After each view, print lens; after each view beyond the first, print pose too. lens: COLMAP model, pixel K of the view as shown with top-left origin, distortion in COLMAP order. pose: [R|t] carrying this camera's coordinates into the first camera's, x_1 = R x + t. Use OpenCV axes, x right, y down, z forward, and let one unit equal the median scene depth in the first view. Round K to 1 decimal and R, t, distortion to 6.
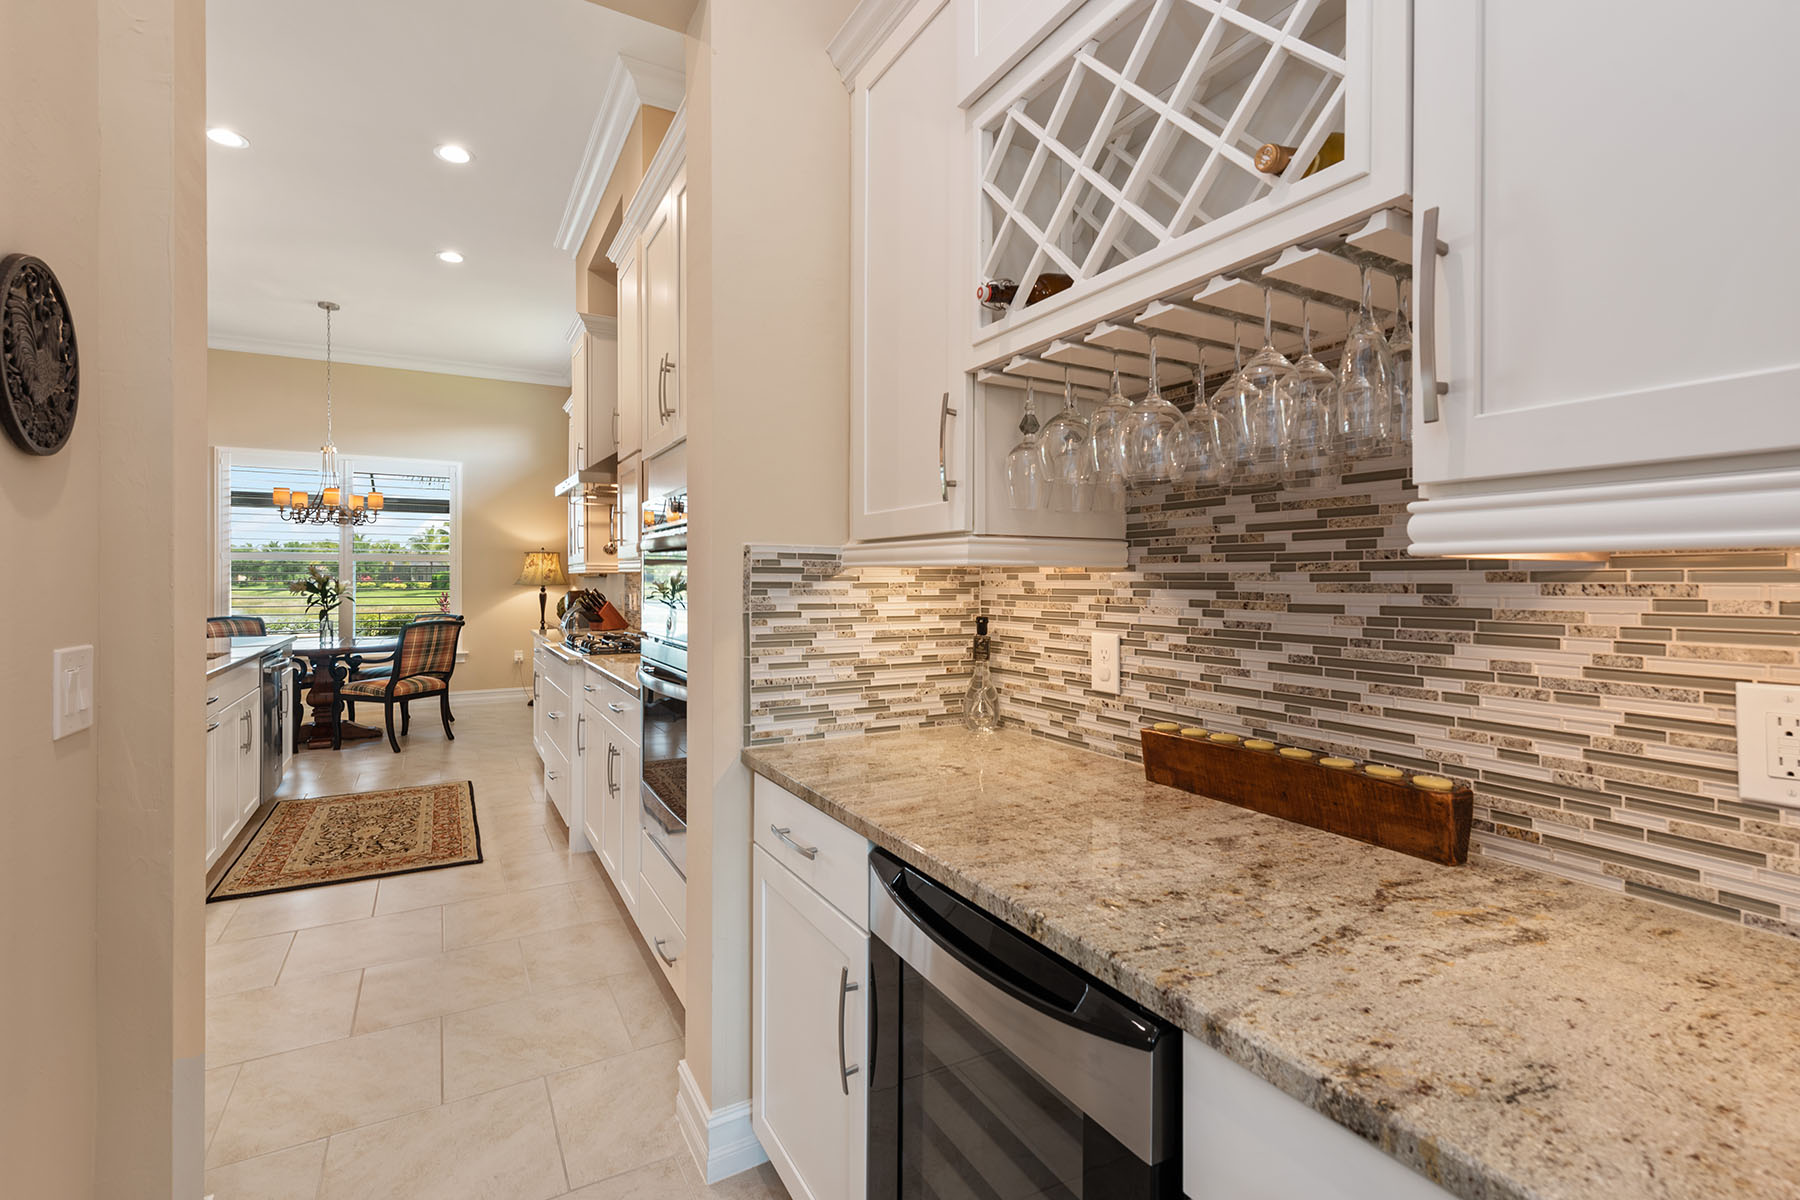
lens RADIAL K [[817.2, 0, 889.9], [0, 817.2, 575.1], [0, 0, 1]] dist [0.019700, -0.000078]
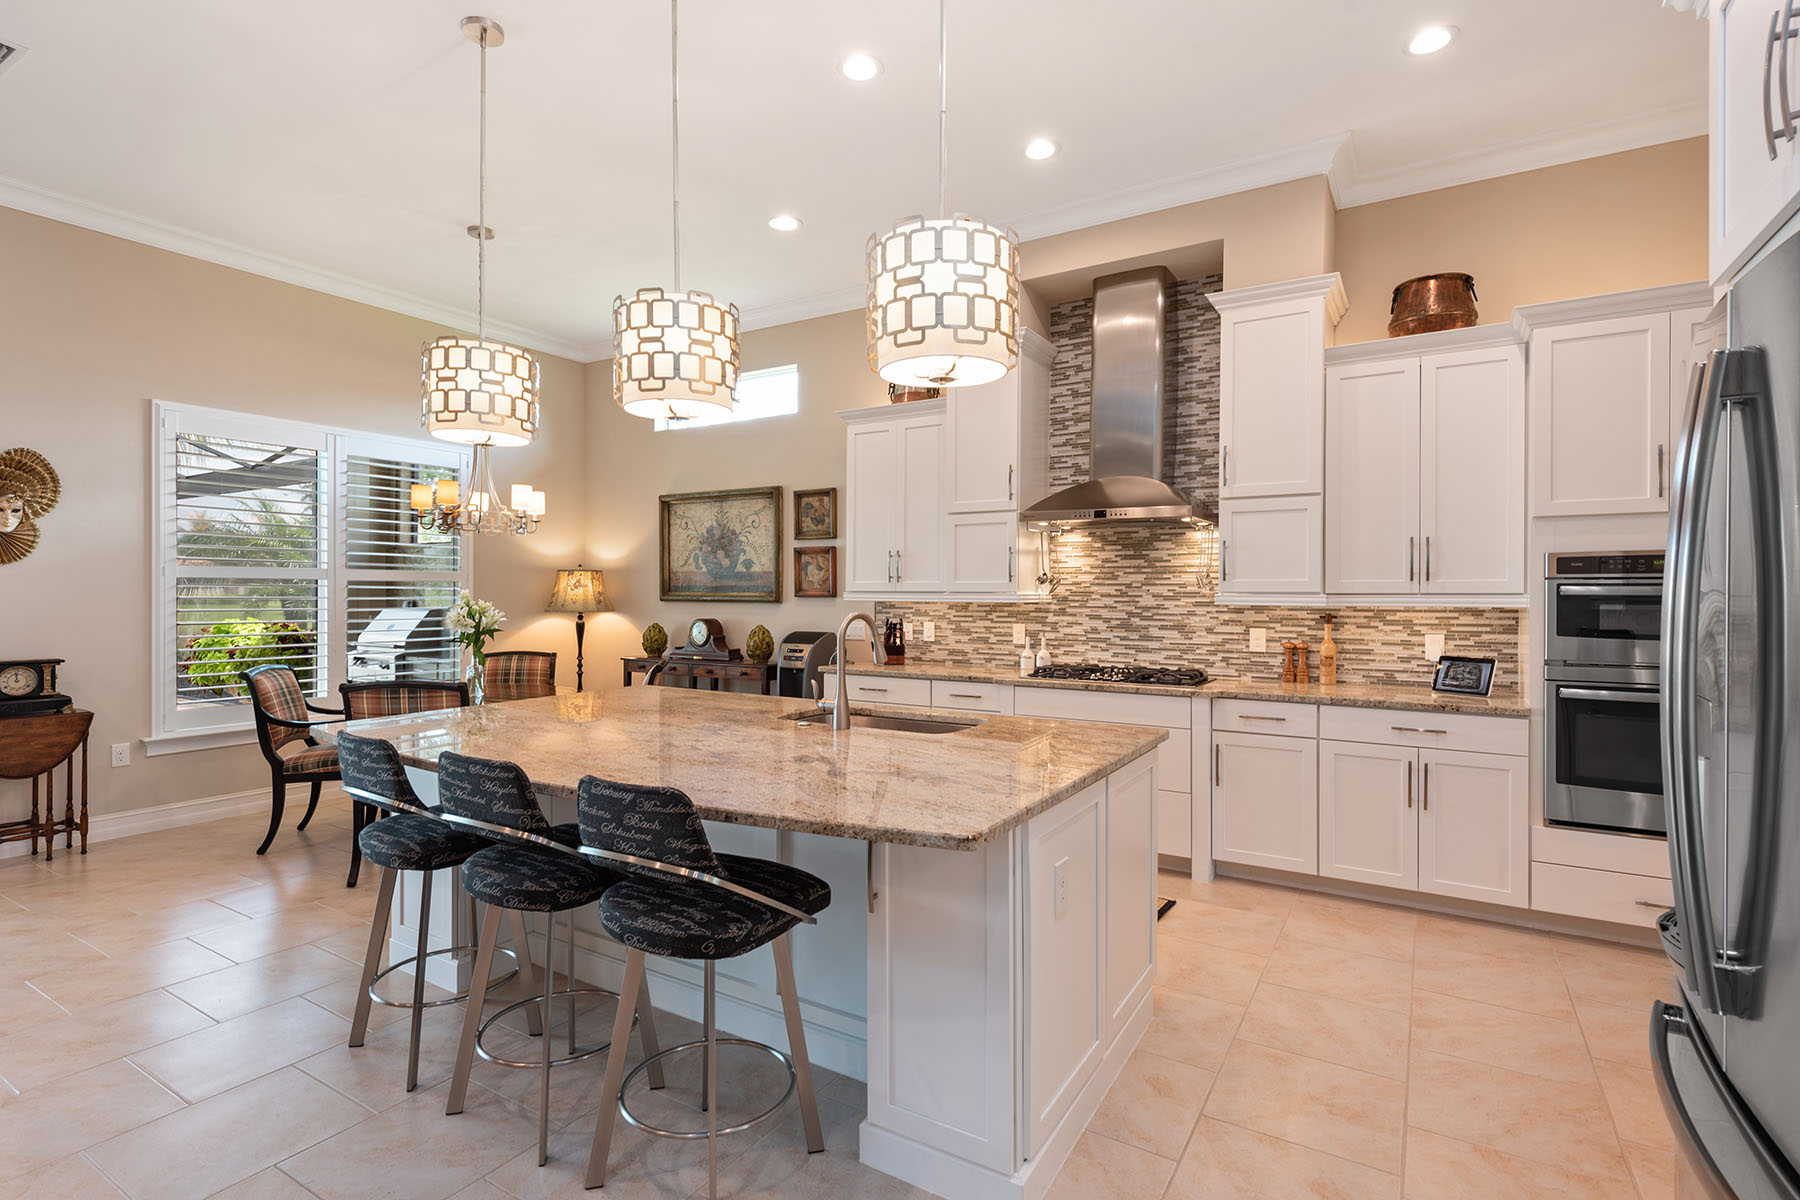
lens RADIAL K [[858.1, 0, 894.0], [0, 858.1, 598.7], [0, 0, 1]] dist [0.011402, -0.000534]
pose [[0.870715, -0.001154, 0.491786, -0.781231], [-0.004093, 0.999946, 0.009592, -0.013128], [-0.491770, -0.010365, 0.870663, 0.166100]]
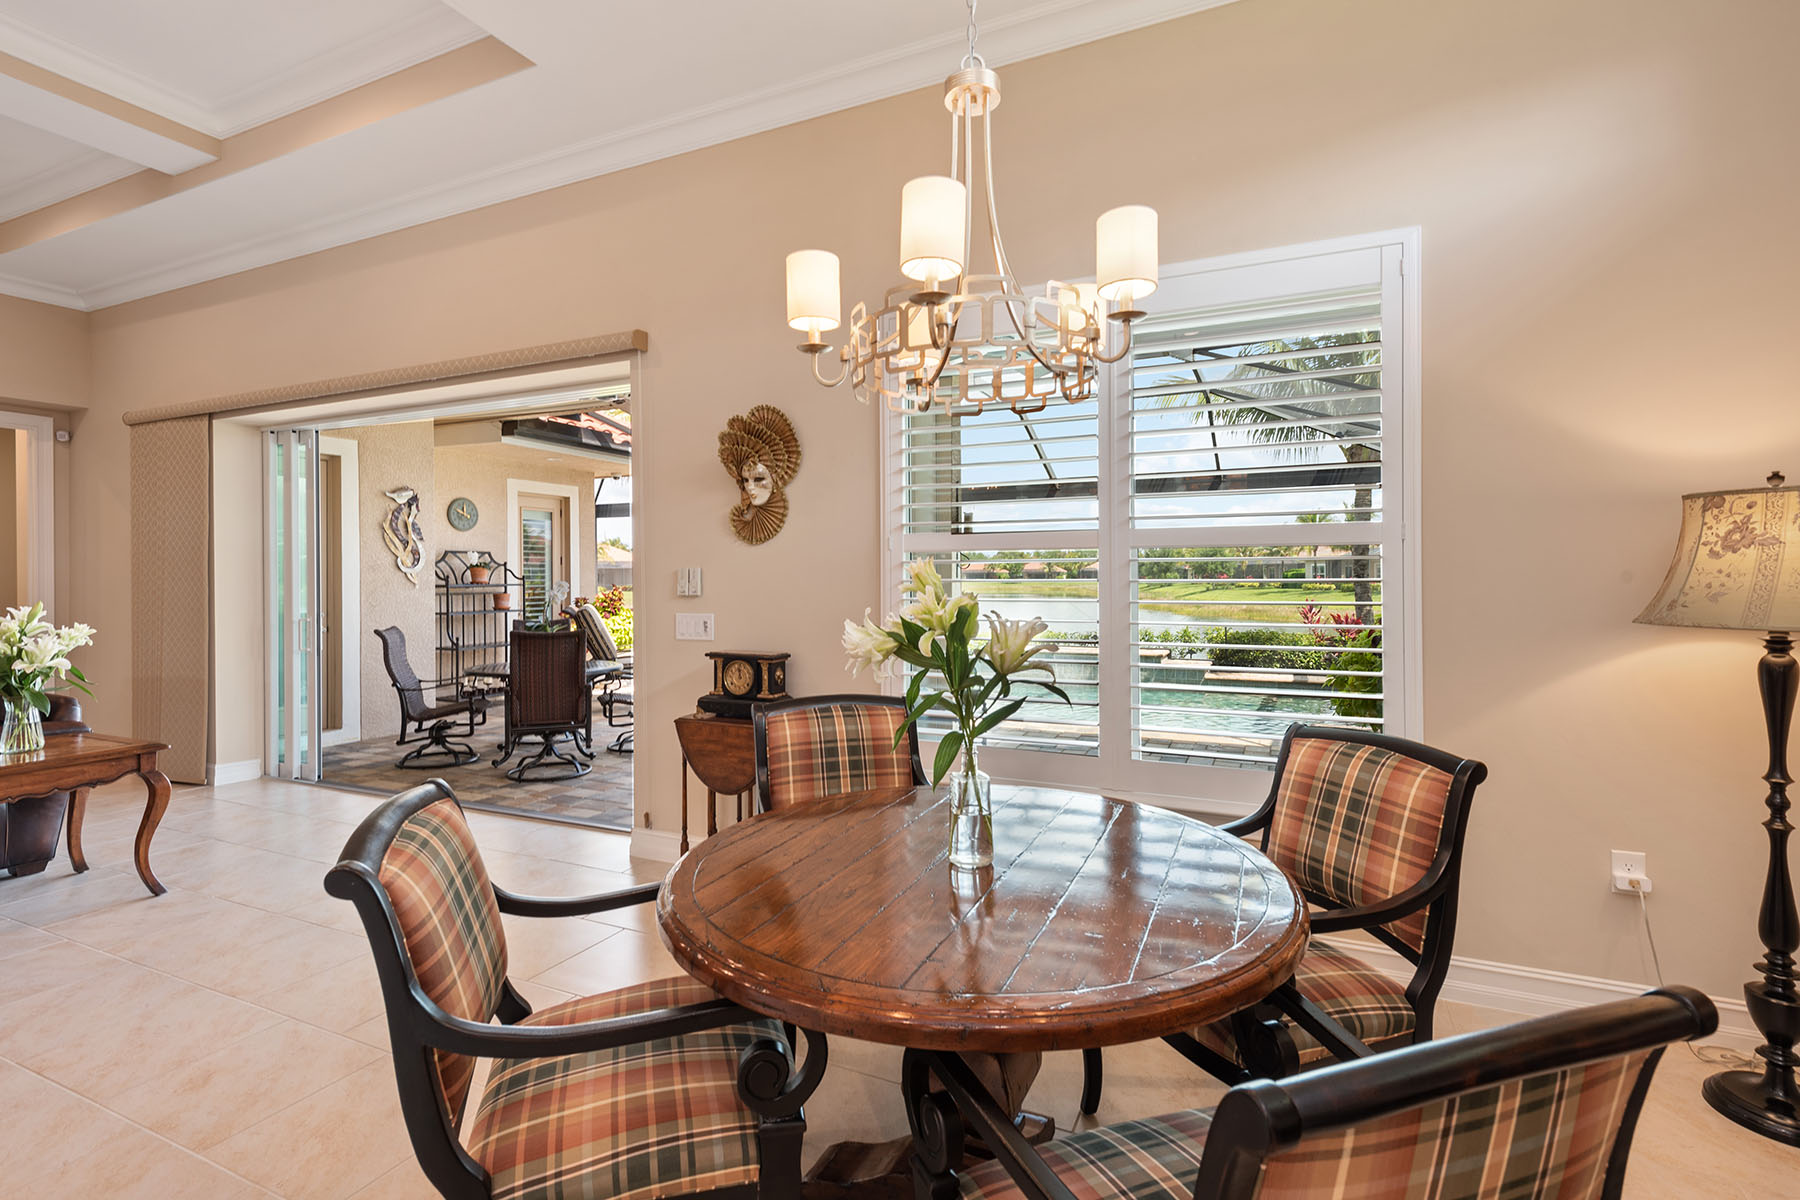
lens RADIAL K [[833.8, 0, 902.3], [0, 833.8, 581.8], [0, 0, 1]] dist [-0.000817, -0.000258]
pose [[0.594173, 0.001363, -0.804336, -0.520461], [0.008137, 0.999937, 0.007706, -0.007323], [0.804296, -0.011123, 0.594125, 0.884860]]
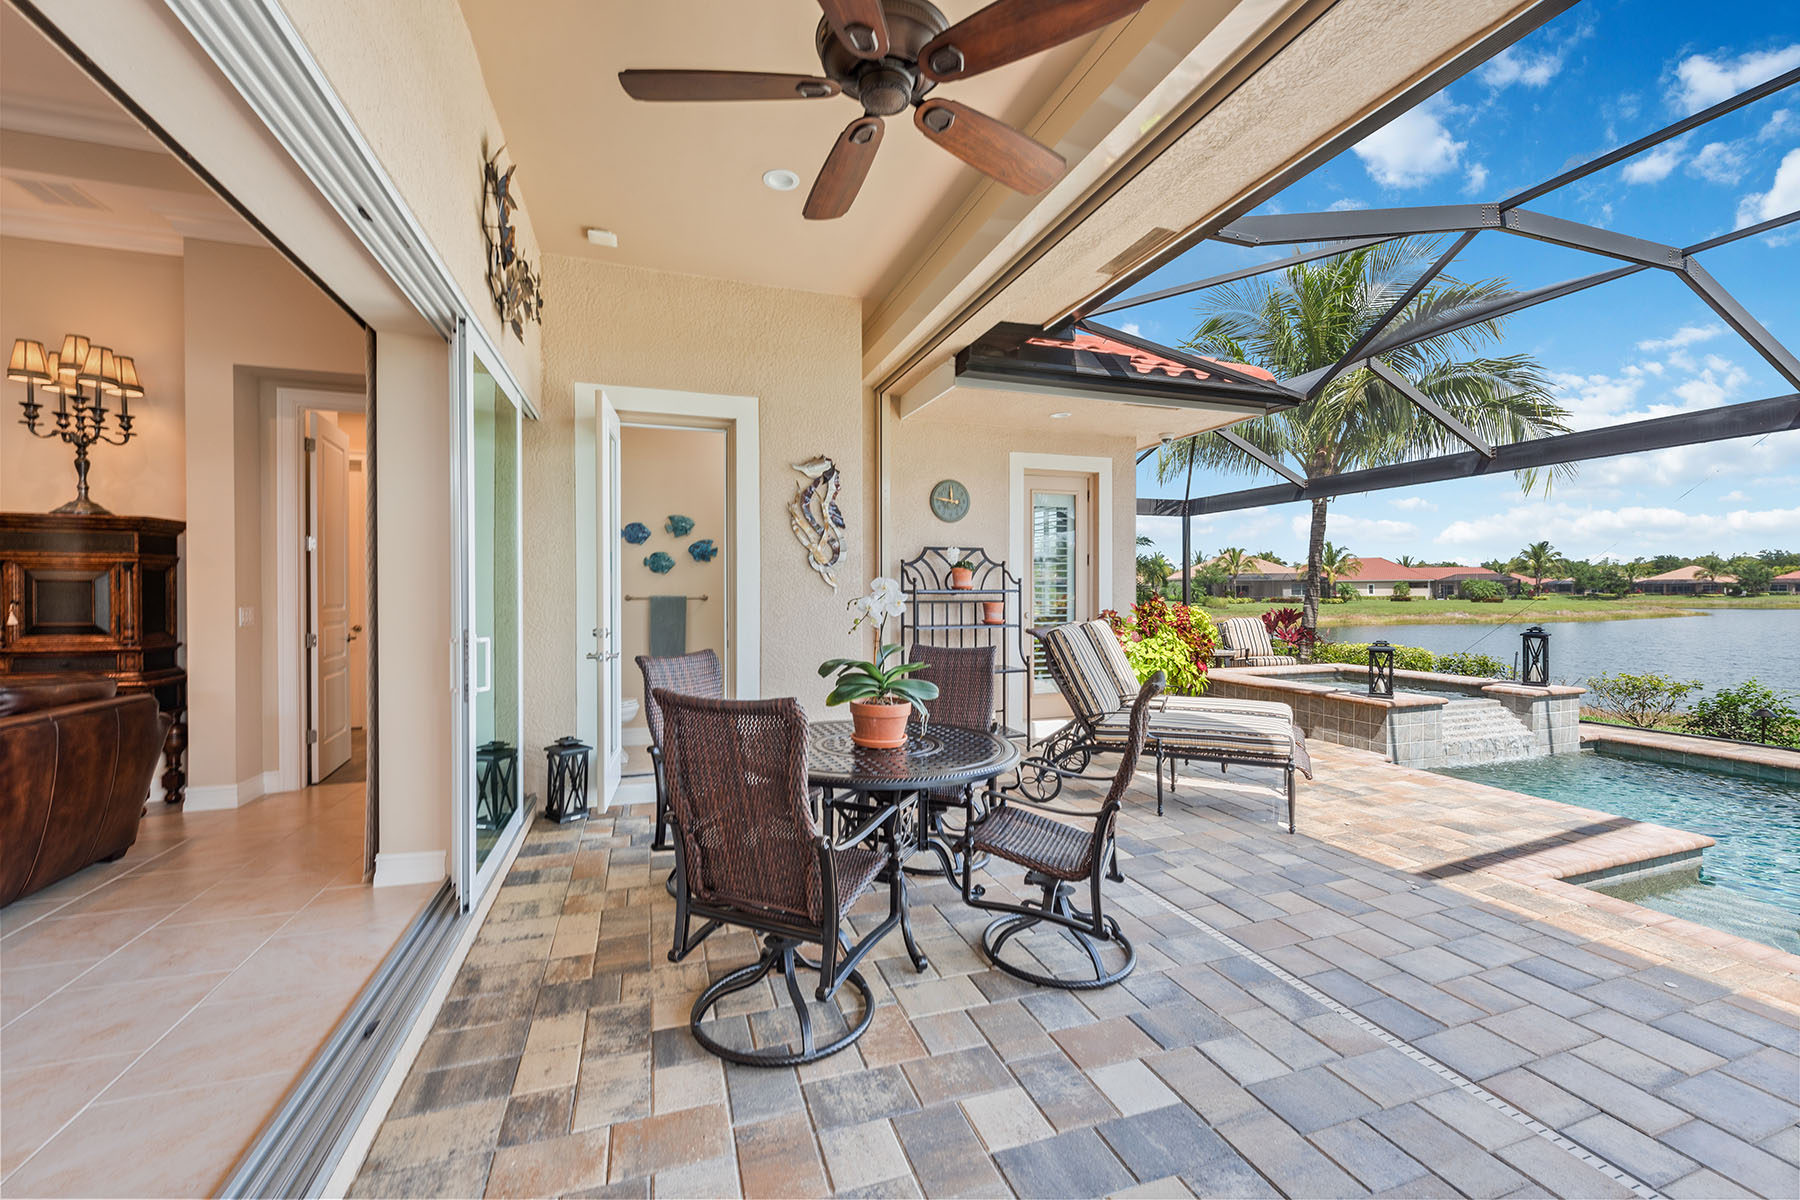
lens RADIAL K [[753.4, 0, 900.0], [0, 753.4, 600.0], [0, 0, 1]] dist [0.028317, 0.000068]
pose [[-0.136756, 0.013612, -0.990511, -1.181422], [0.002275, 0.999907, 0.013427, 0.002745], [0.990602, -0.000417, -0.136774, 1.244039]]
